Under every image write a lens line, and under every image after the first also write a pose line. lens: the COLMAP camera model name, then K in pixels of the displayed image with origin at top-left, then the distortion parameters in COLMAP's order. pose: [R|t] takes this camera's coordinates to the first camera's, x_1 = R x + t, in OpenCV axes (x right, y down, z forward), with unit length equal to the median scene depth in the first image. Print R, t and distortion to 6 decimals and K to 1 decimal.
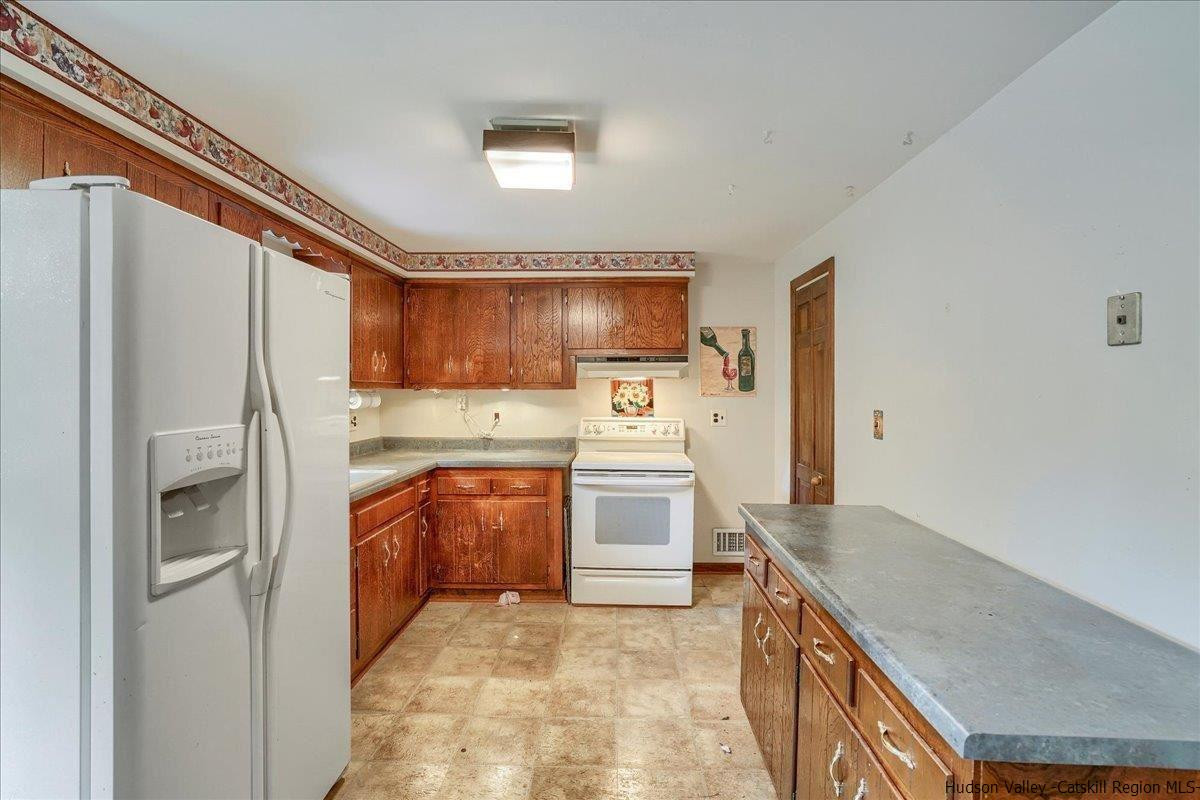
lens RADIAL K [[566.6, 0, 600.0], [0, 566.6, 400.0], [0, 0, 1]] dist [-0.046563, 0.000927]
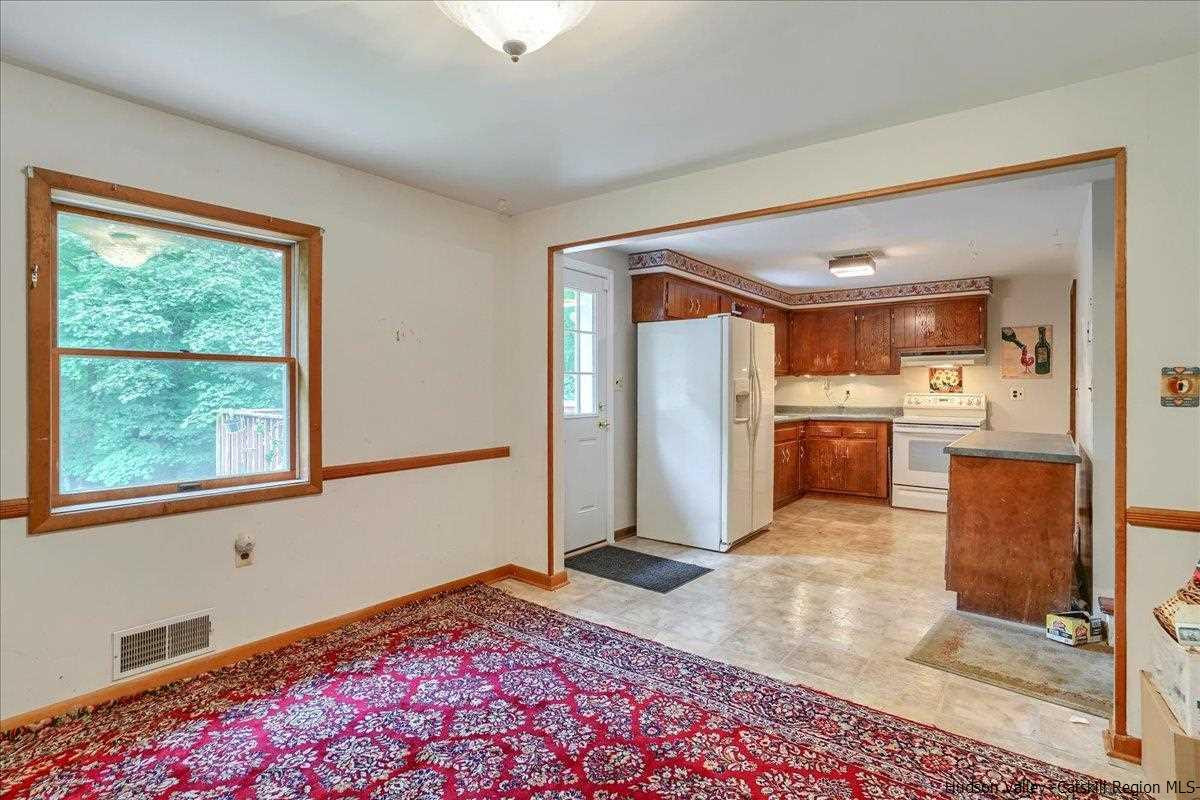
lens RADIAL K [[585.0, 0, 600.0], [0, 585.0, 400.0], [0, 0, 1]] dist [-0.060535, 0.000457]
pose [[0.812163, 0.003738, -0.583418, 0.226649], [-0.005266, 0.999986, -0.000923, 0.062661], [0.583406, 0.003822, 0.812172, -0.815274]]
